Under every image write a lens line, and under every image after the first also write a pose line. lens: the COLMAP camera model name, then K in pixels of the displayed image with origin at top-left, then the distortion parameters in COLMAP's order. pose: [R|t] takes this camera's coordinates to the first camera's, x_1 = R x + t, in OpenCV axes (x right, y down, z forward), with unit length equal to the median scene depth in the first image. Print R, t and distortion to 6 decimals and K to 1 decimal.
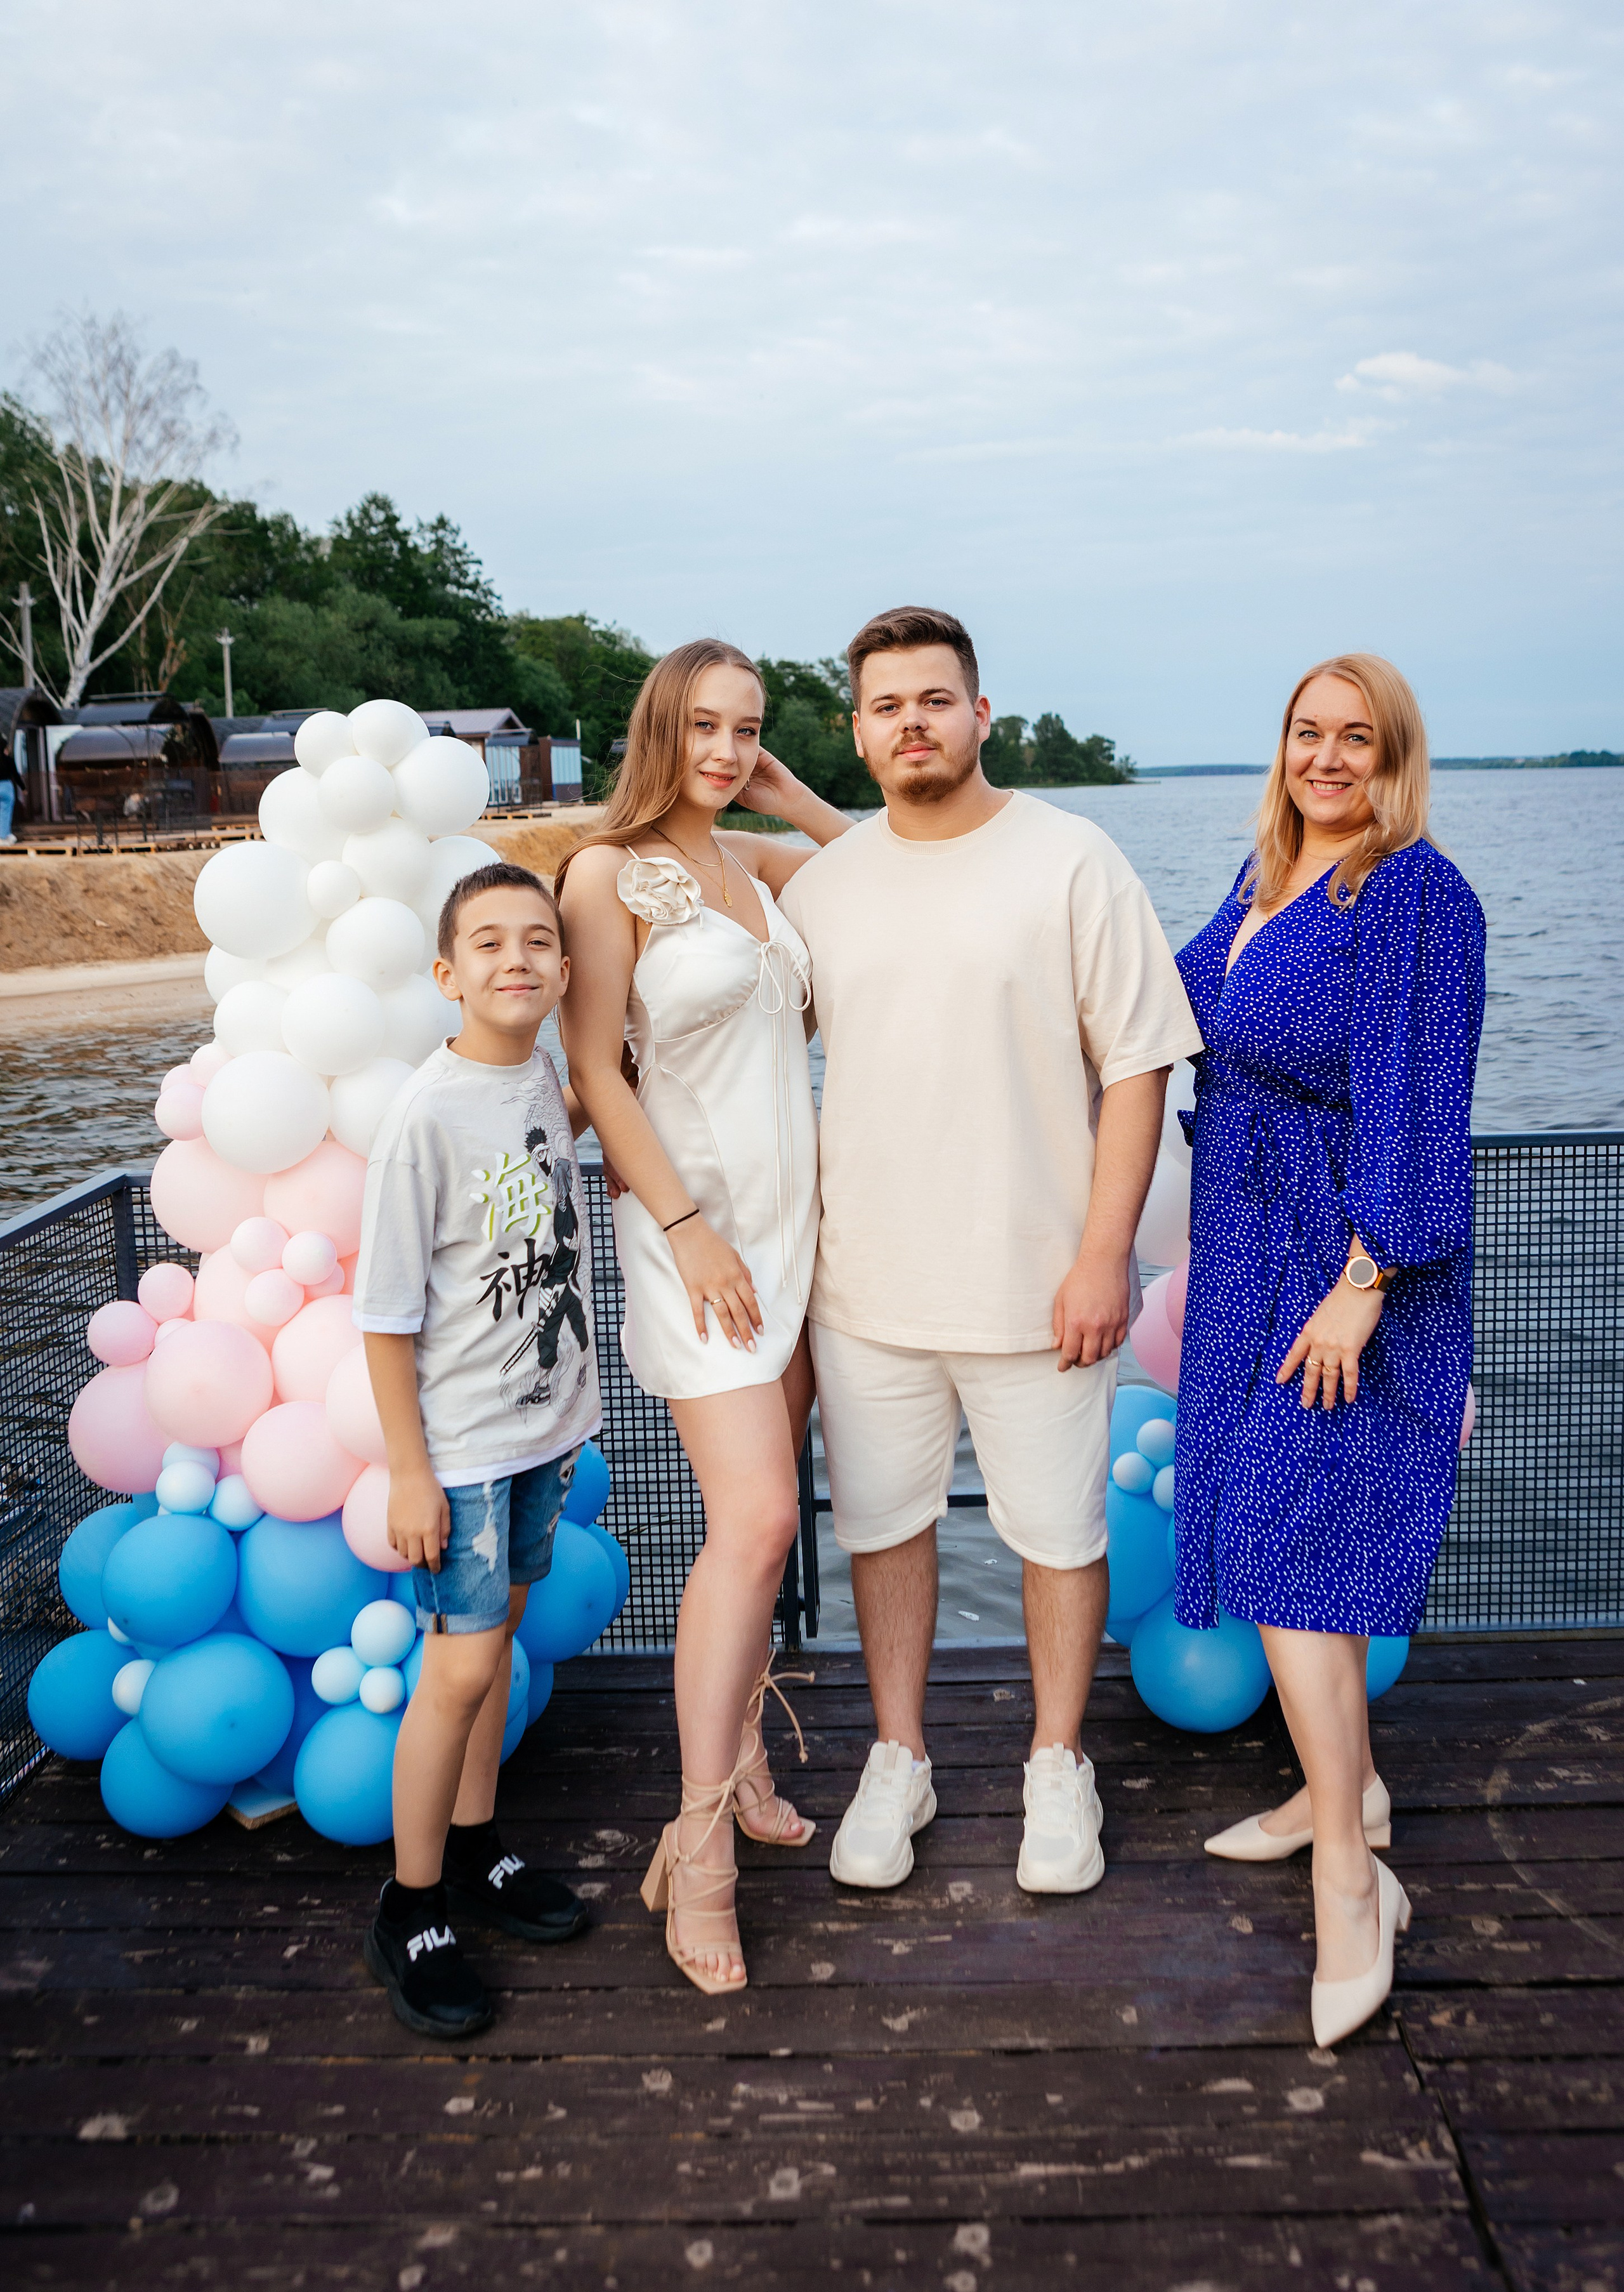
lens RADIAL K [[2265.0, 0, 870.5], [0, 2265.0, 976.2], [0, 0, 1]] dist [-0.024833, 0.000000]
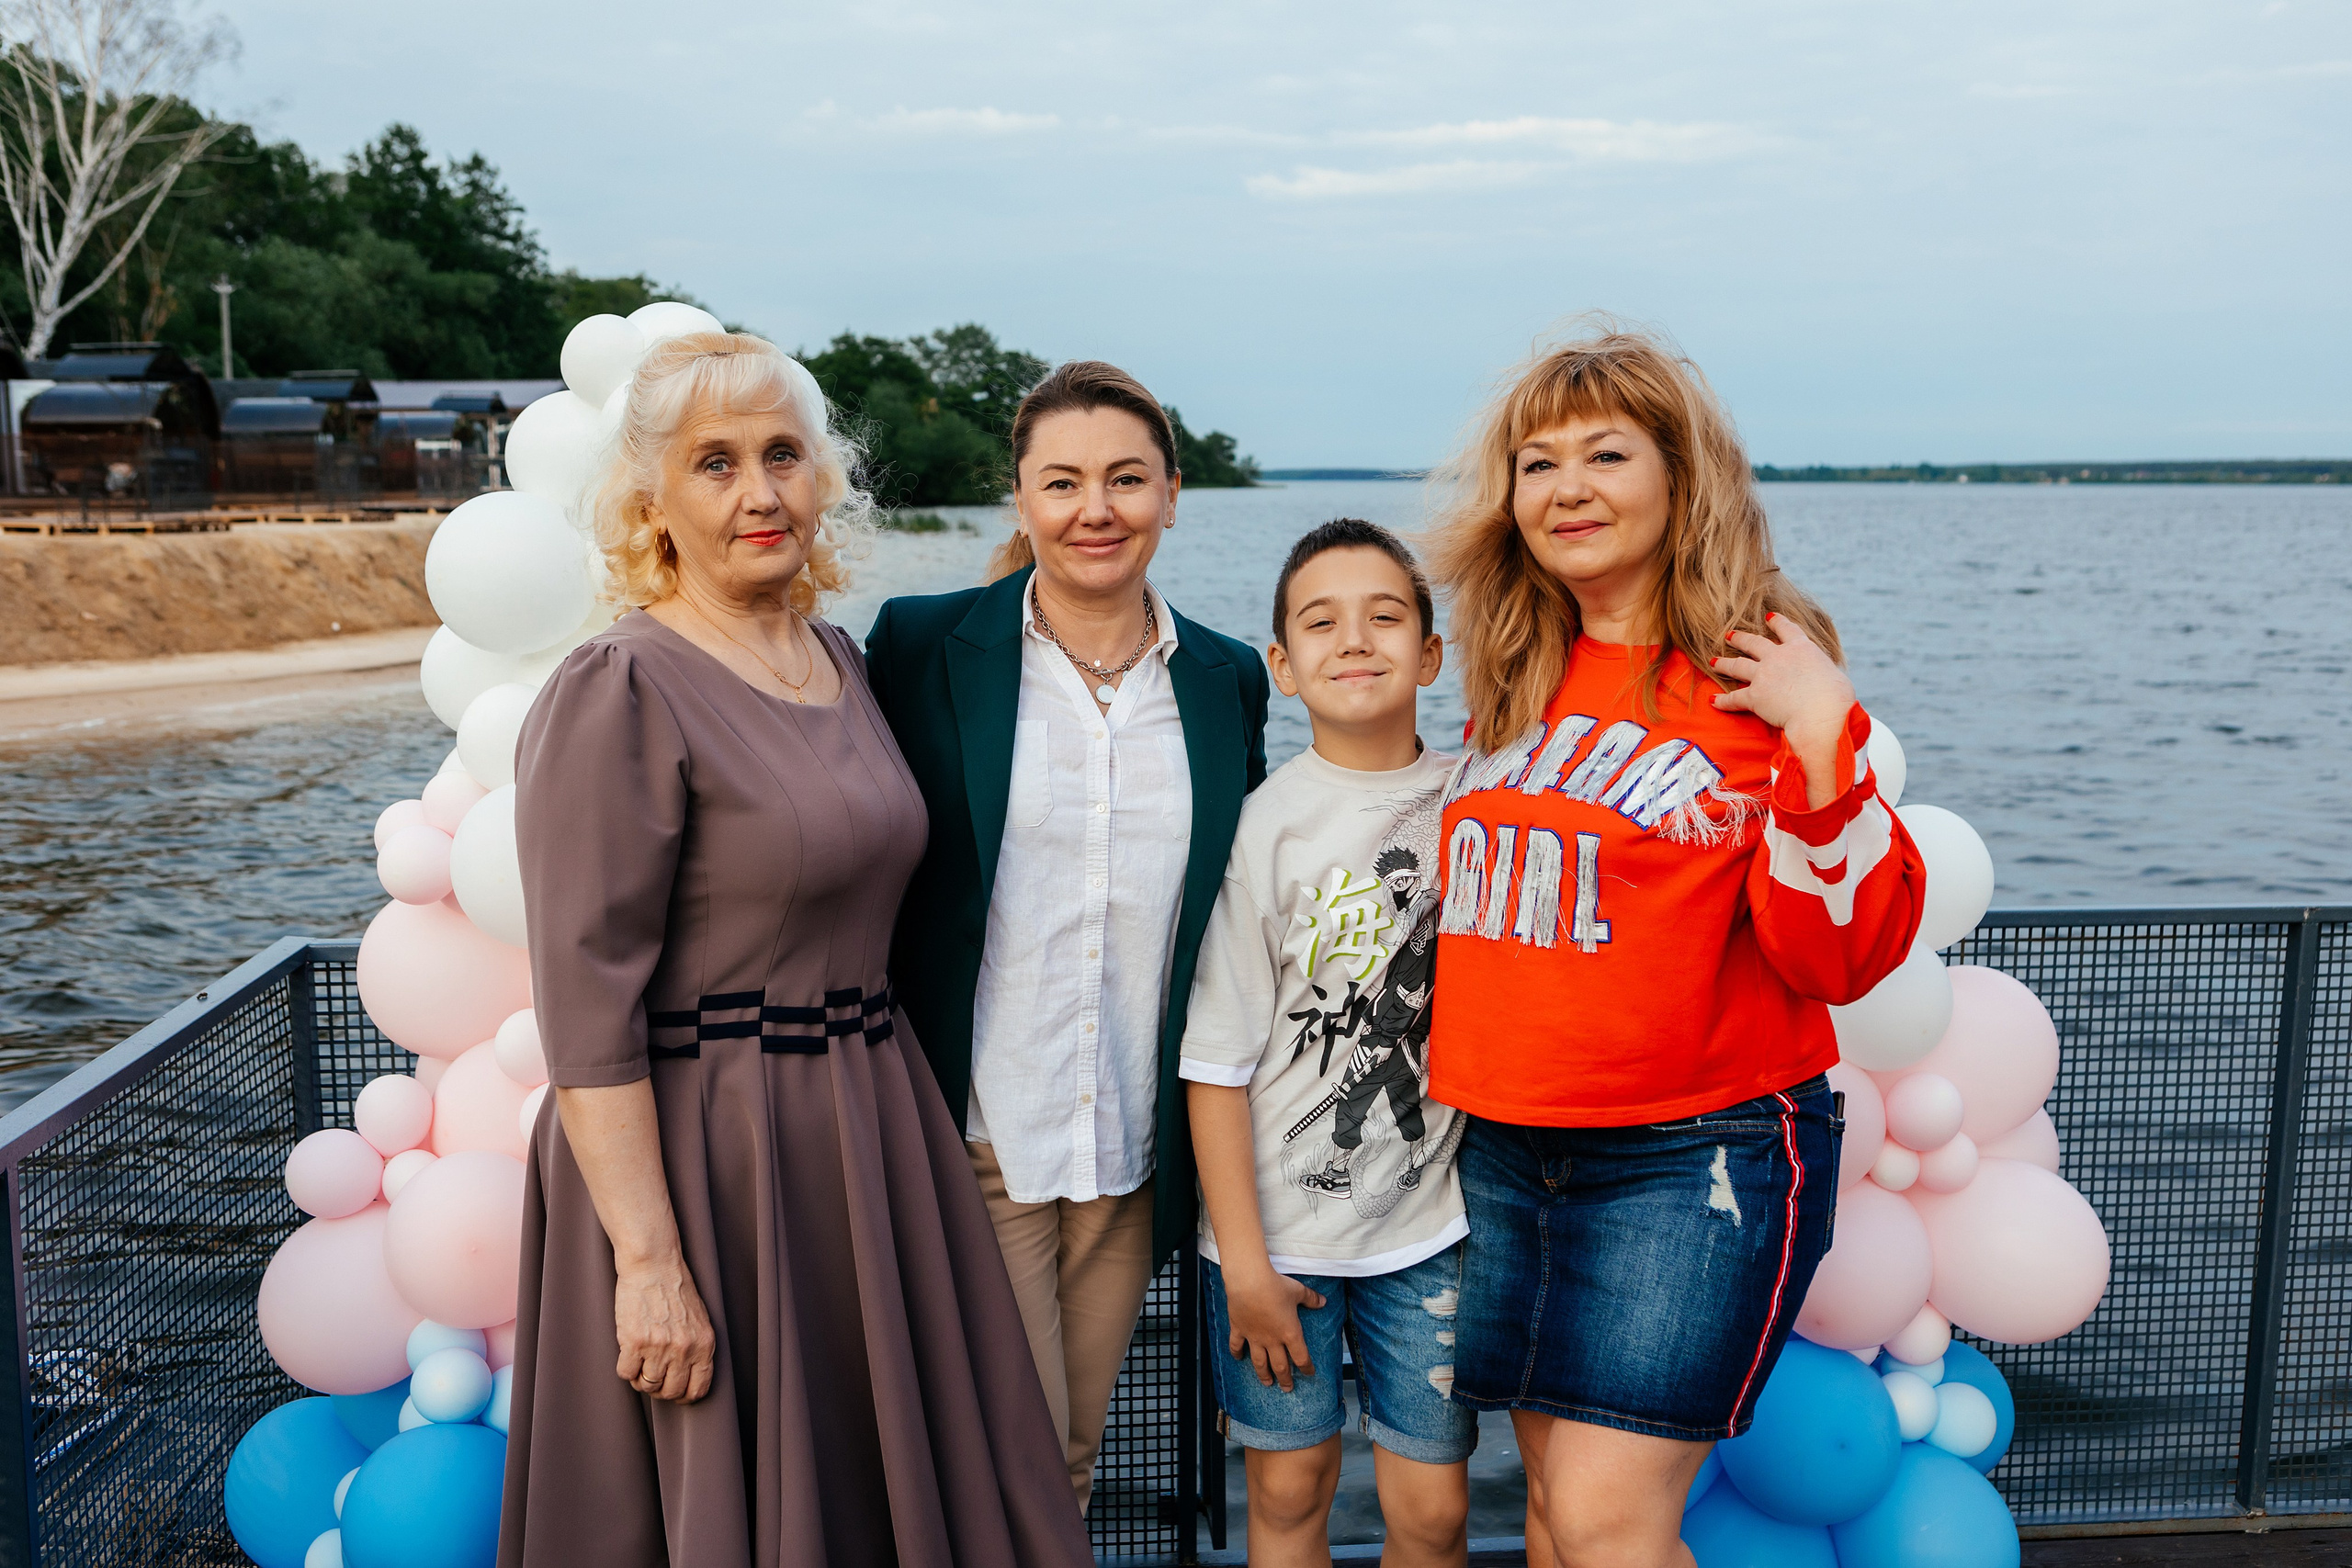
lens RADIAL K [[2501.3, 0, 1203.1], [0, 2501.3, 799.3], [0, 0, 1]] dist [-0.000015, 0.000000]
pose [[0.994587, 0.014457, 0.102893, -0.122894], [-0.018609, 0.999046, 0.039503, 0.001191], [-0.102224, -0.041204, 0.993908, 0.156325]]
